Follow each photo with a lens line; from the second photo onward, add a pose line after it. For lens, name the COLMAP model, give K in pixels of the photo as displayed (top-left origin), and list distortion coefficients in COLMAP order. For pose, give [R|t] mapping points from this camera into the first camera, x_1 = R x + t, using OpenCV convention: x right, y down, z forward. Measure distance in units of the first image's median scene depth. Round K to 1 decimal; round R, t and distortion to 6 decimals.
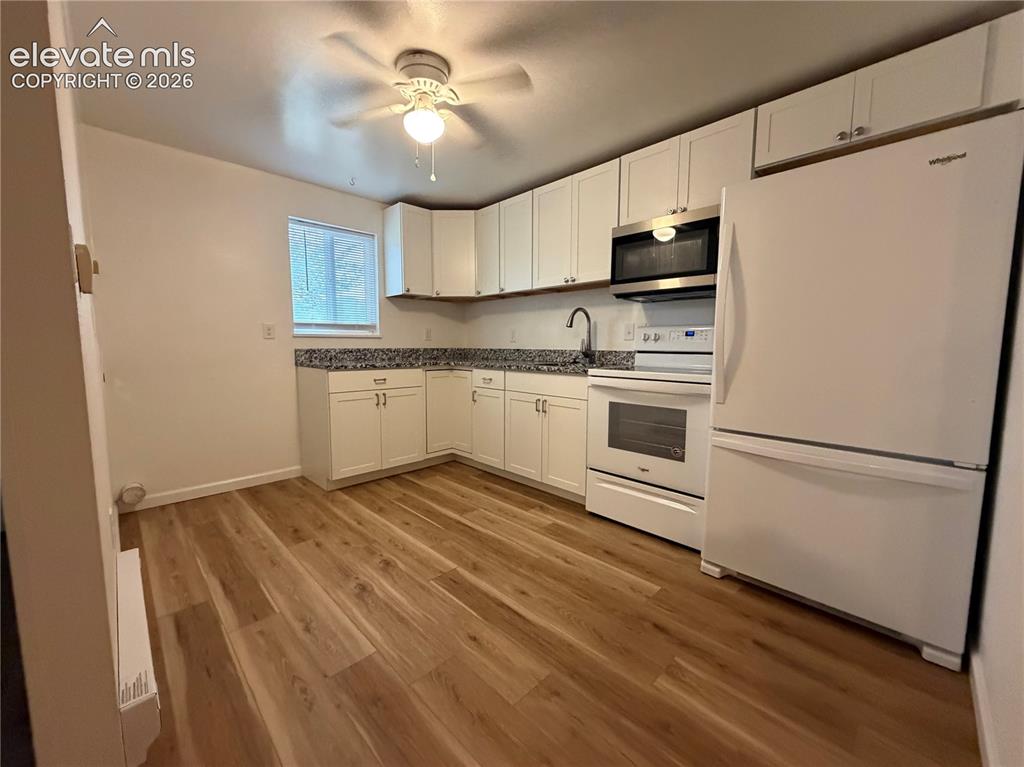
lens RADIAL K [[408.3, 0, 512.7], [0, 408.3, 383.1], [0, 0, 1]] dist [-0.002028, 0.000716]
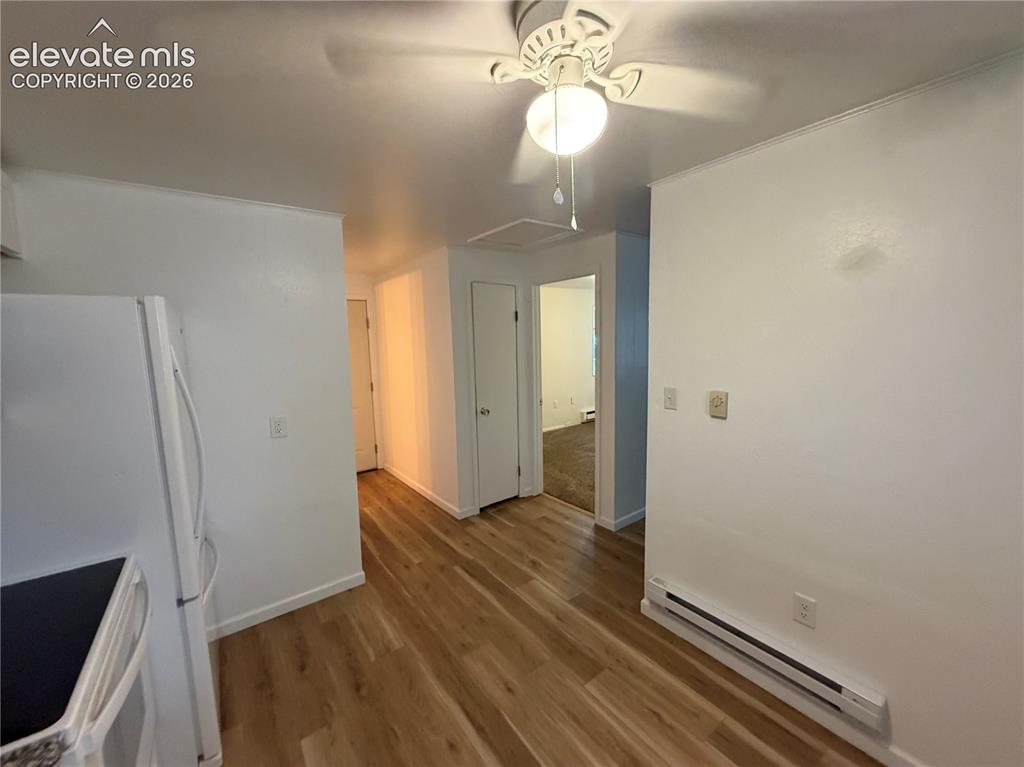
lens RADIAL K [[408.3, 0, 511.8], [0, 408.3, 384.5], [0, 0, 1]] dist [-0.002028, 0.000716]
pose [[-0.989779, 0.010273, 0.142238, -0.301876], [0.039645, 0.977907, 0.205246, -0.562242], [-0.136987, 0.208787, -0.968319, 2.098483]]
